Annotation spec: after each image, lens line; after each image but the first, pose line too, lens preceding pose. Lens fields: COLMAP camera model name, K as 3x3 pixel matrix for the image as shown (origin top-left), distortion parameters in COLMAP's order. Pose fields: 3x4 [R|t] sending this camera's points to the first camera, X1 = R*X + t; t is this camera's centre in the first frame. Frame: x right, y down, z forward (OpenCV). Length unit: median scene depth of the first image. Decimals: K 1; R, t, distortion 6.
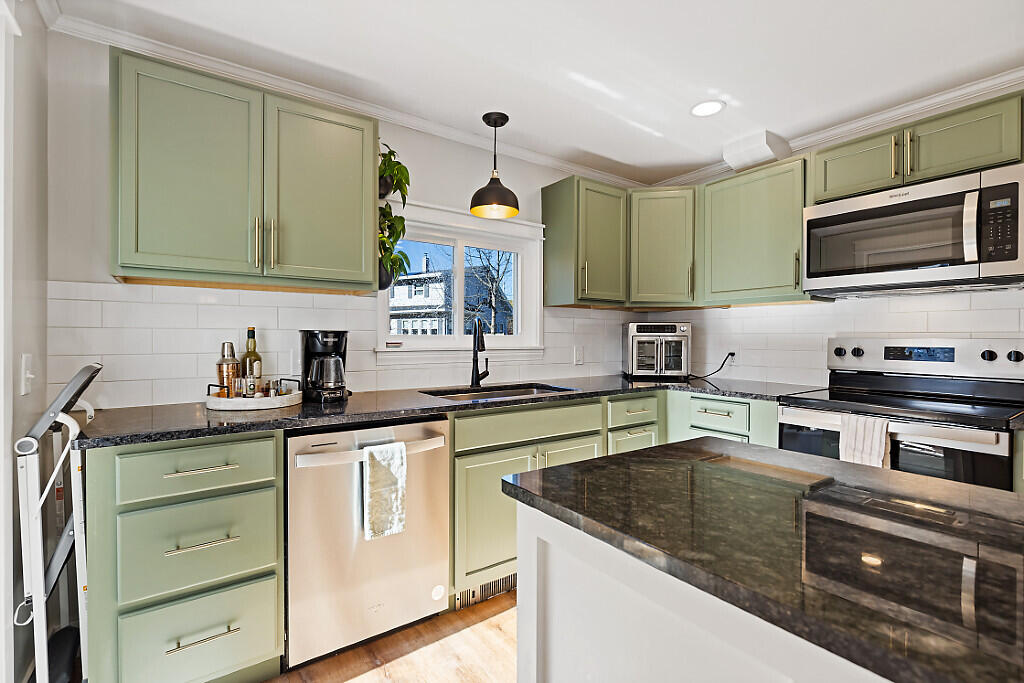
lens RADIAL K [[467.6, 0, 522.4], [0, 467.6, 340.6], [0, 0, 1]] dist [0.003628, -0.000526]
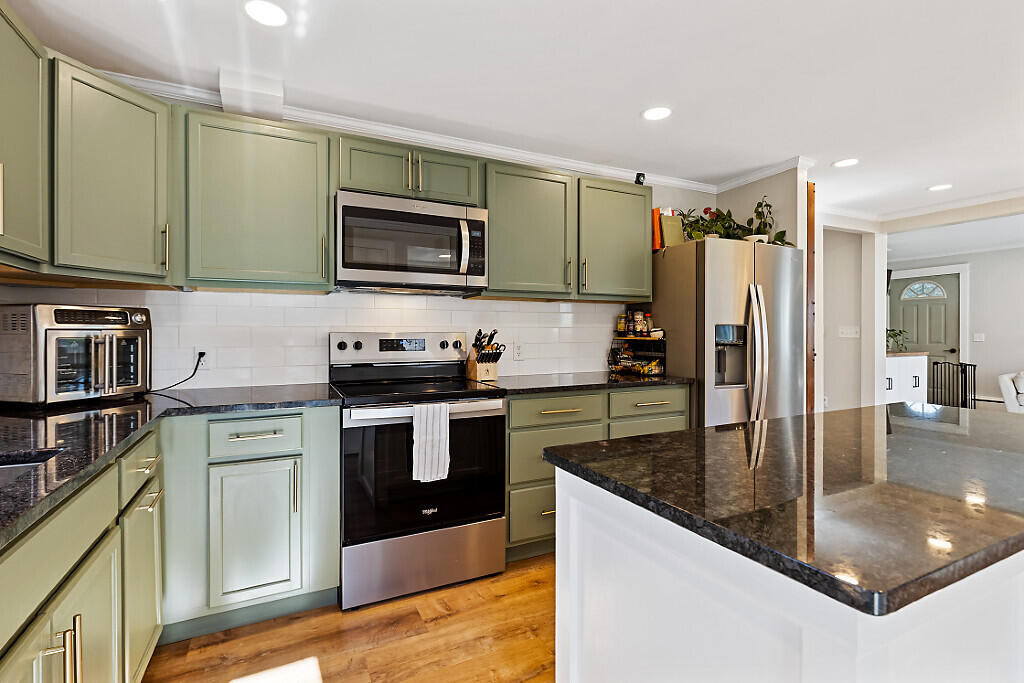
lens RADIAL K [[467.6, 0, 505.3], [0, 467.6, 332.7], [0, 0, 1]] dist [0.003628, -0.000526]
pose [[0.182447, -0.005258, 0.983202, -0.247492], [0.008202, 0.999959, 0.003826, -0.005014], [-0.983181, 0.007366, 0.182483, 0.514745]]
